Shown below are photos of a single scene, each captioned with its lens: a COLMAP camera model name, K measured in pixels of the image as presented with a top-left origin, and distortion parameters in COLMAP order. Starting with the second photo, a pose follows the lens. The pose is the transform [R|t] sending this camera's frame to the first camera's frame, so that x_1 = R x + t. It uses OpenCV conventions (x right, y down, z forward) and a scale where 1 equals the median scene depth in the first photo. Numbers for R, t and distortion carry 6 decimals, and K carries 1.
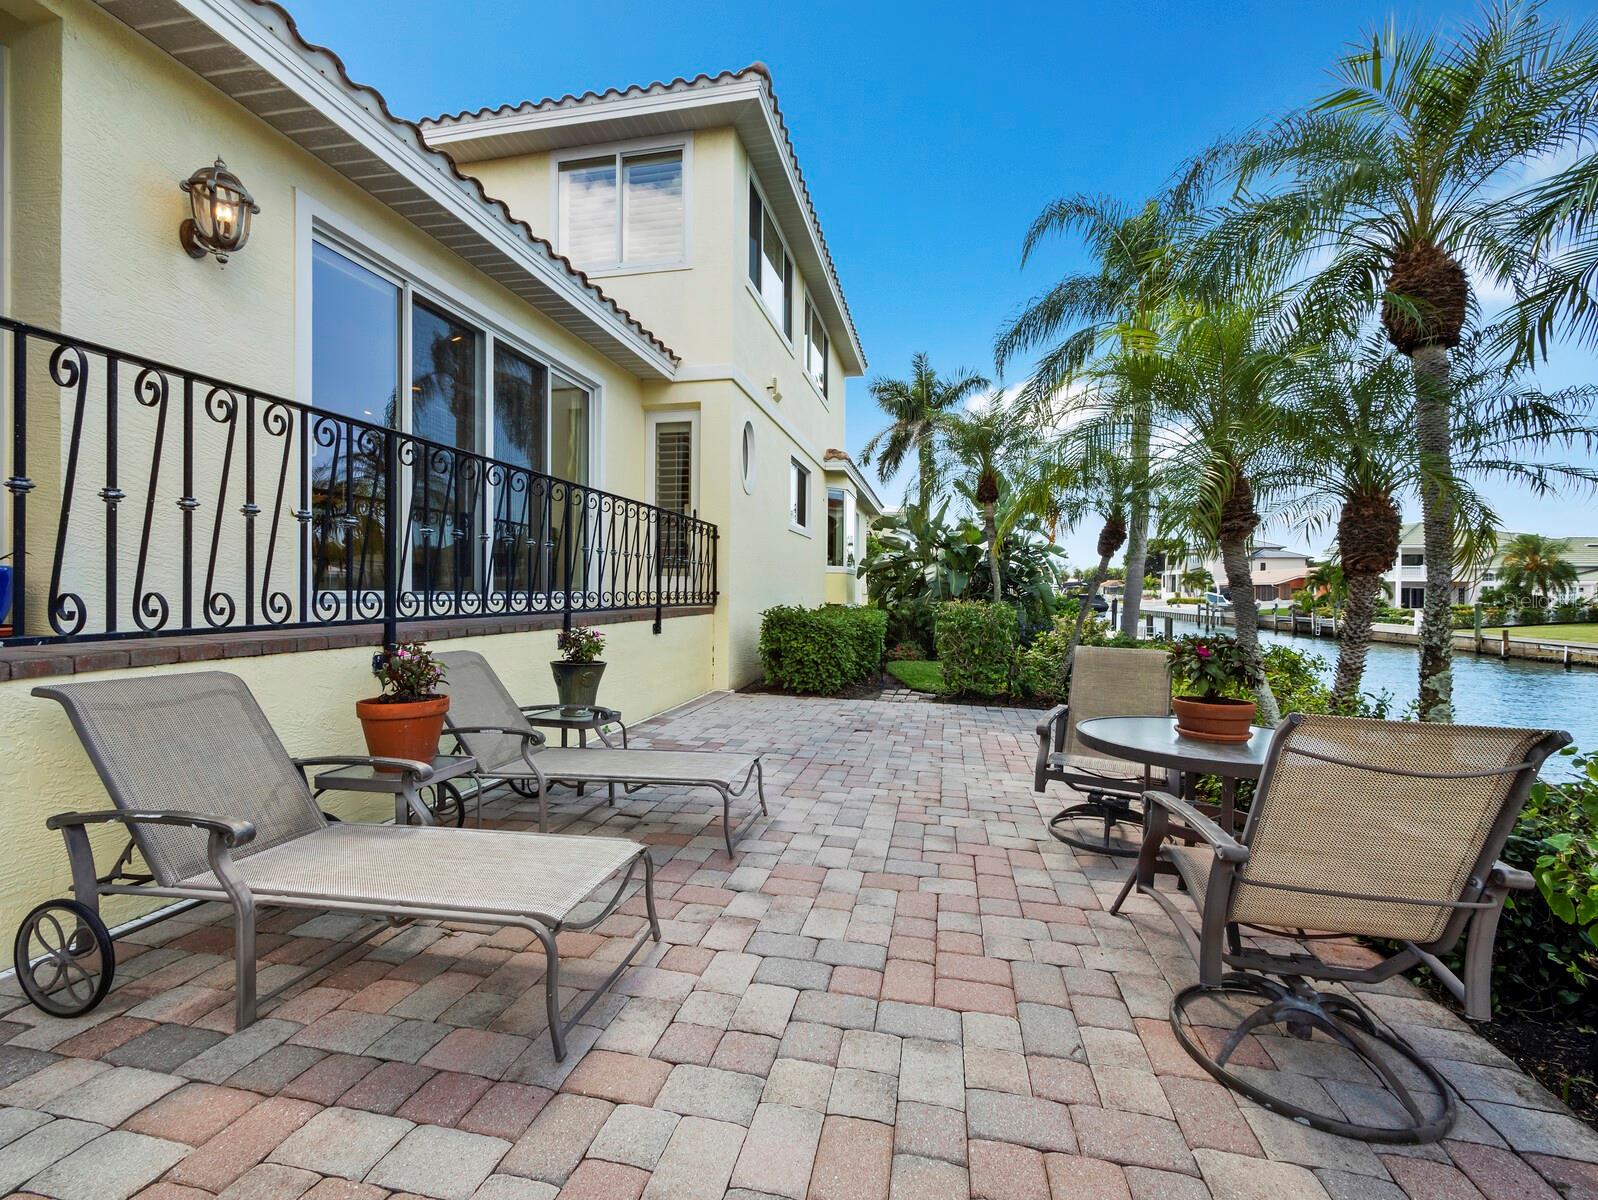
lens RADIAL K [[673.1, 0, 799.3], [0, 673.1, 600.0], [0, 0, 1]] dist [-0.000028, 0.000018]
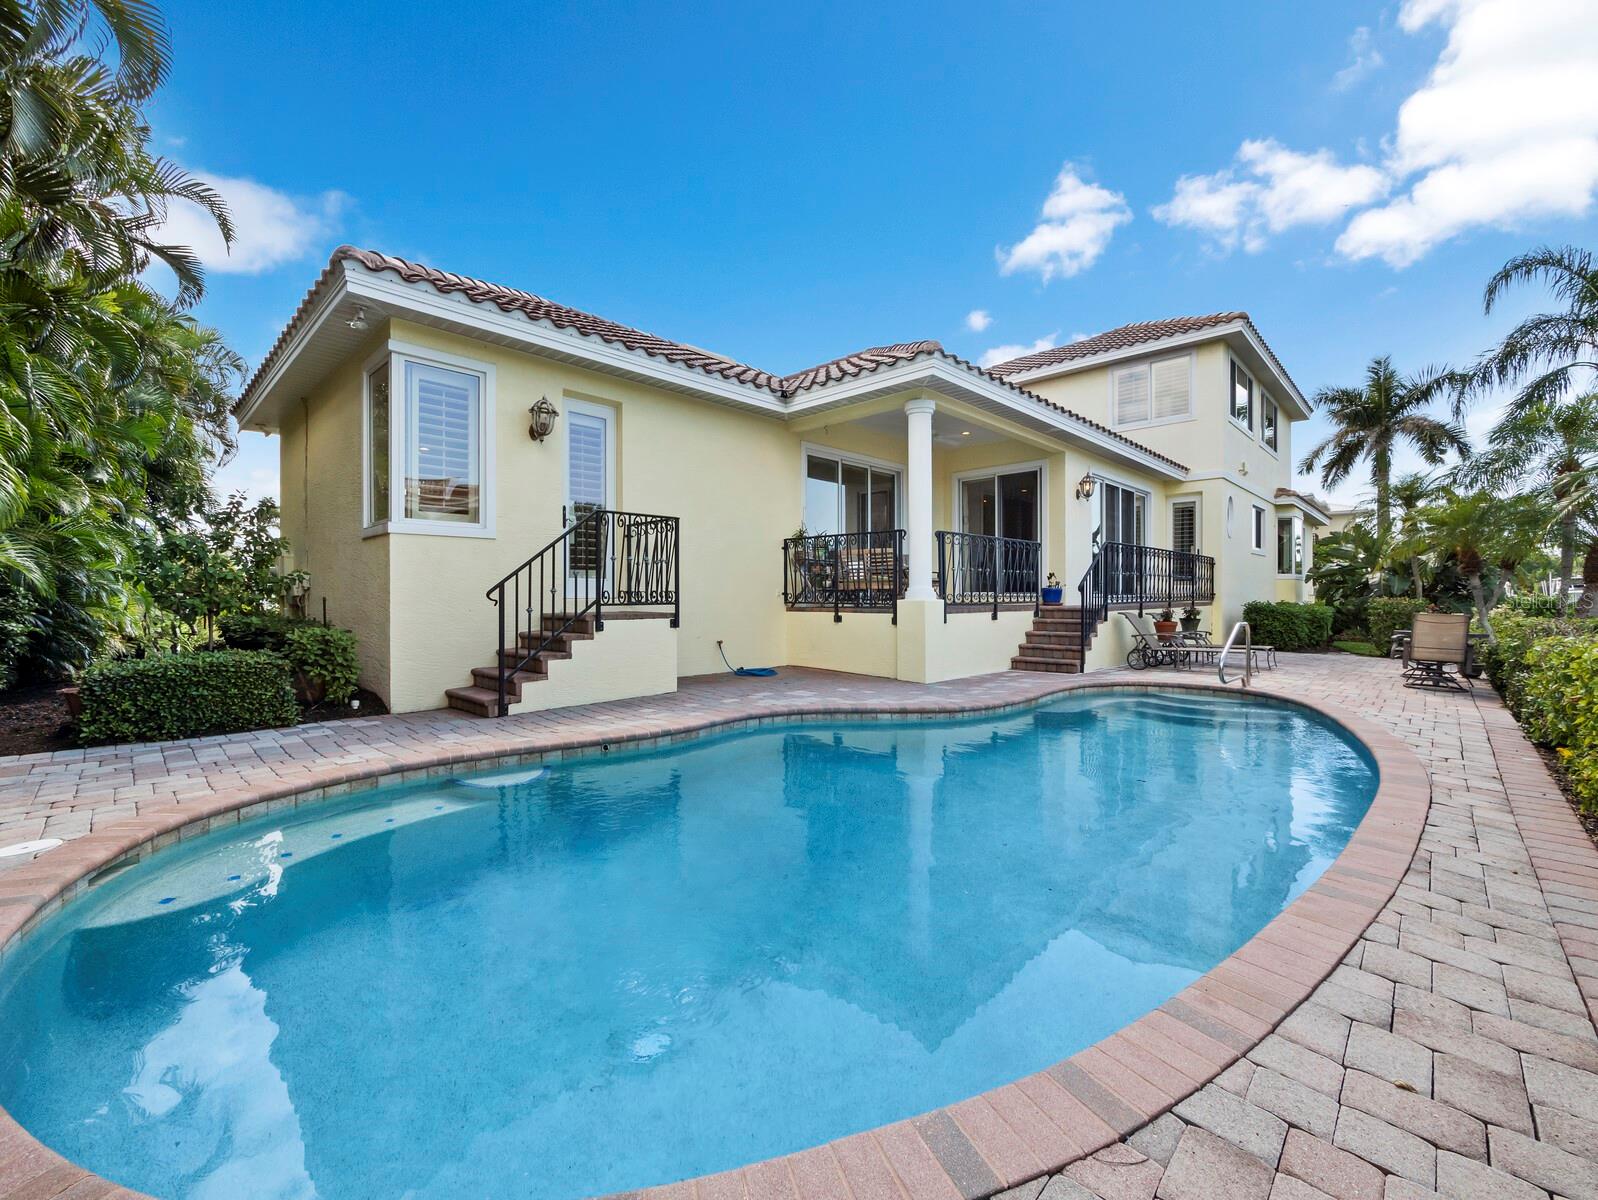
lens RADIAL K [[673.1, 0, 776.8], [0, 673.1, 594.5], [0, 0, 1]] dist [-0.000028, 0.000018]
pose [[0.843839, -0.001198, -0.536595, -0.085391], [-0.002661, 0.999976, -0.006418, 0.003731], [0.536590, 0.006844, 0.843816, -0.721629]]
